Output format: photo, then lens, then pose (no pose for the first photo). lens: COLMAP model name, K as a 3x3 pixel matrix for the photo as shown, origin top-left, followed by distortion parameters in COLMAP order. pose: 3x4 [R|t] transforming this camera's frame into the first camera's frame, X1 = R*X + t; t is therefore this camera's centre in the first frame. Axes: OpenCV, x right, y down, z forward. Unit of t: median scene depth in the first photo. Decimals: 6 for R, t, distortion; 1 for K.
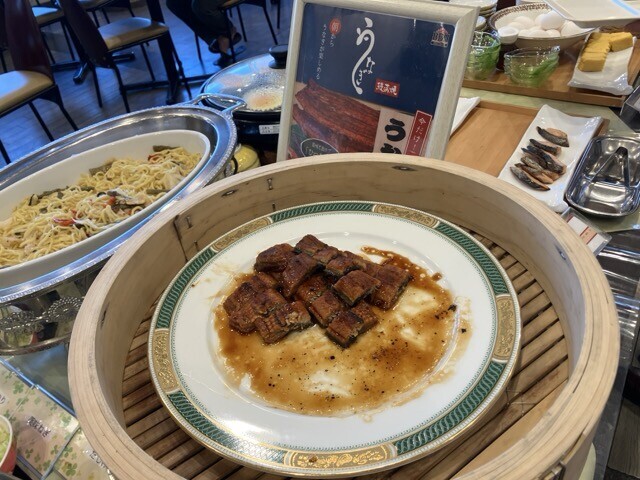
lens RADIAL K [[513.3, 0, 319.6], [0, 513.3, 239.5], [0, 0, 1]] dist [-0.013839, -0.001465]
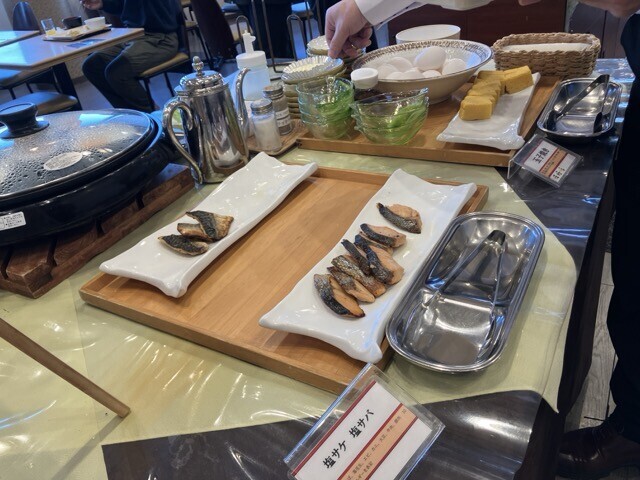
lens RADIAL K [[513.3, 0, 320.4], [0, 513.3, 240.2], [0, 0, 1]] dist [-0.013839, -0.001465]
pose [[0.998414, -0.051969, 0.021655, 0.338041], [0.054217, 0.991166, -0.121041, -0.098780], [-0.015174, 0.122023, 0.992411, 0.356862]]
